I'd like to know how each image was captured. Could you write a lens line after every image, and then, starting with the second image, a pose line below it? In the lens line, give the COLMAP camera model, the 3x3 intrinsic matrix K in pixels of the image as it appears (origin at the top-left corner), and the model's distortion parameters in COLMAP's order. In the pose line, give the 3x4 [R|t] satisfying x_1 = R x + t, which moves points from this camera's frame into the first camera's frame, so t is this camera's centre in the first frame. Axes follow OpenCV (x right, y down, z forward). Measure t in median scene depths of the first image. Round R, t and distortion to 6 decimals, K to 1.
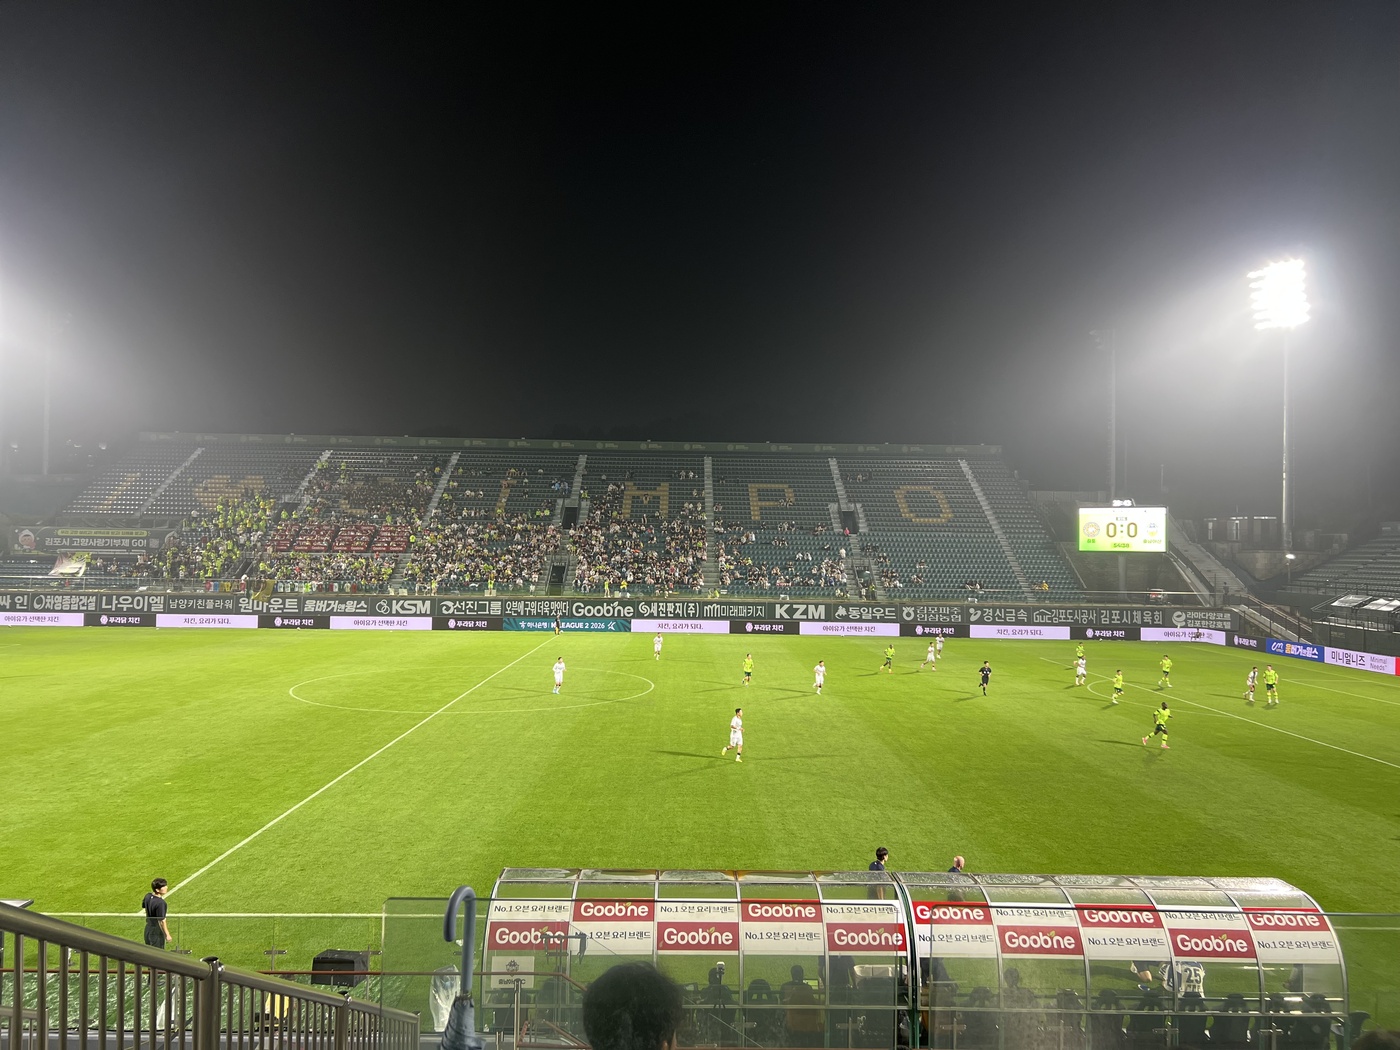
lens RADIAL K [[1012.5, 0, 700.0], [0, 1012.5, 525.0], [0, 0, 1]] dist [0.092609, -0.132403]
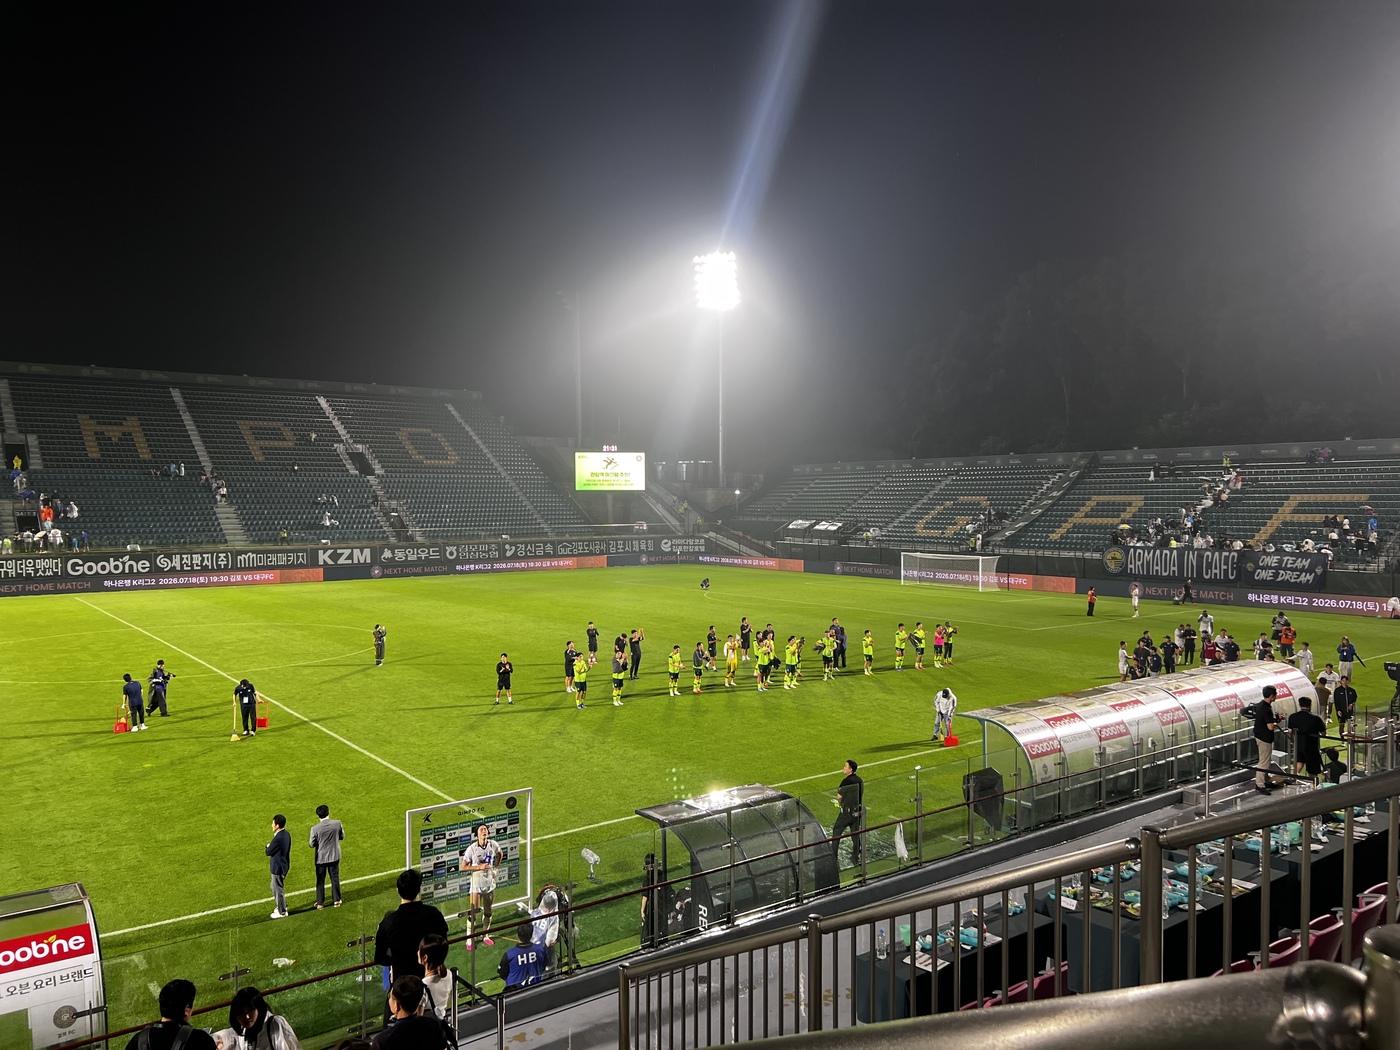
lens RADIAL K [[1012.5, 0, 700.0], [0, 1012.5, 525.0], [0, 0, 1]] dist [0.092609, -0.132403]
pose [[0.814132, -0.032524, 0.579768, -0.184739], [-0.001936, 0.998273, 0.058720, -0.002734], [-0.580677, -0.048928, 0.812663, 0.005483]]
